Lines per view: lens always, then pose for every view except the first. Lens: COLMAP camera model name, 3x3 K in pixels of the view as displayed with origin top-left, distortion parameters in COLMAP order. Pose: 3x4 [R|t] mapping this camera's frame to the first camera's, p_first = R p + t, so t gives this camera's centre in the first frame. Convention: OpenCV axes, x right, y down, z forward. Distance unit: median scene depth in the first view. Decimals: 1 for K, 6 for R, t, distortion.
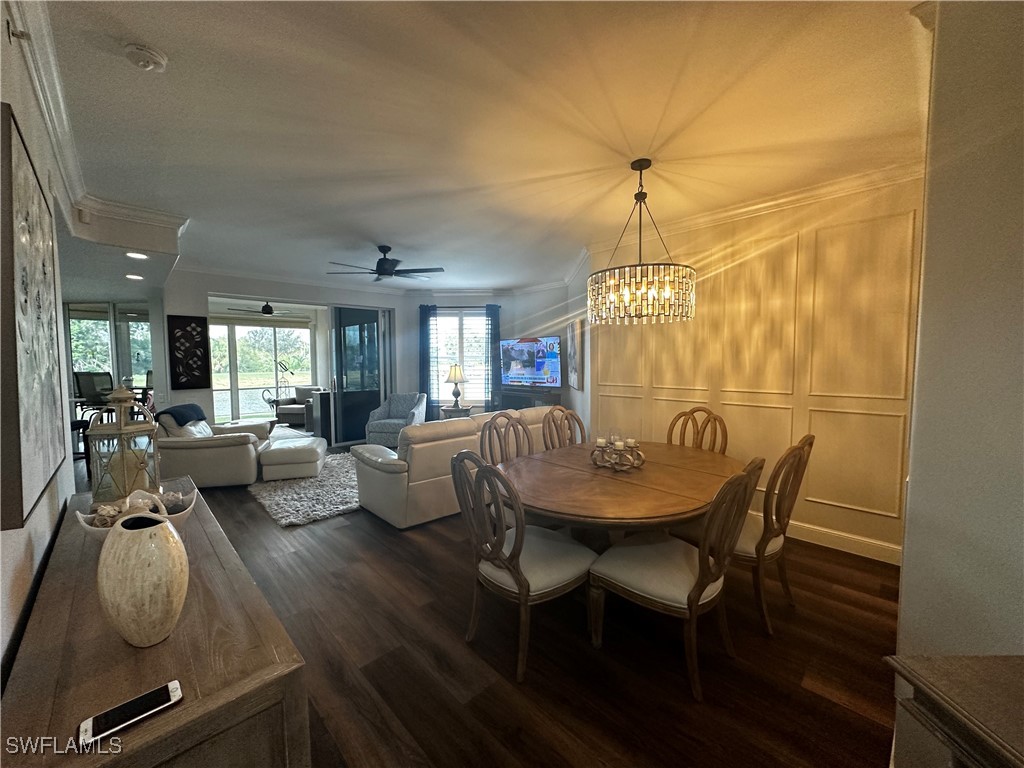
lens RADIAL K [[409.5, 0, 508.4], [0, 409.5, 382.3], [0, 0, 1]] dist [-0.000892, 0.000174]
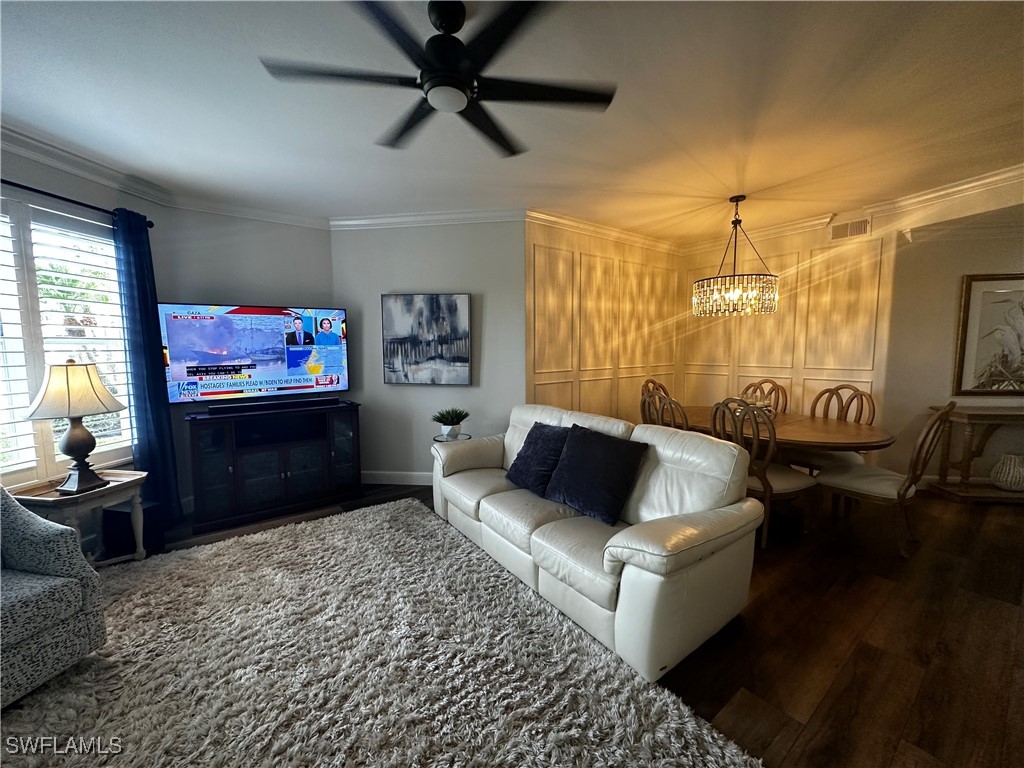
lens RADIAL K [[409.5, 0, 514.6], [0, 409.5, 380.4], [0, 0, 1]] dist [-0.000892, 0.000174]
pose [[0.124588, -0.085911, 0.988482, -0.469552], [0.059450, 0.995101, 0.078993, -0.038142], [-0.990426, 0.048924, 0.129085, 0.660923]]
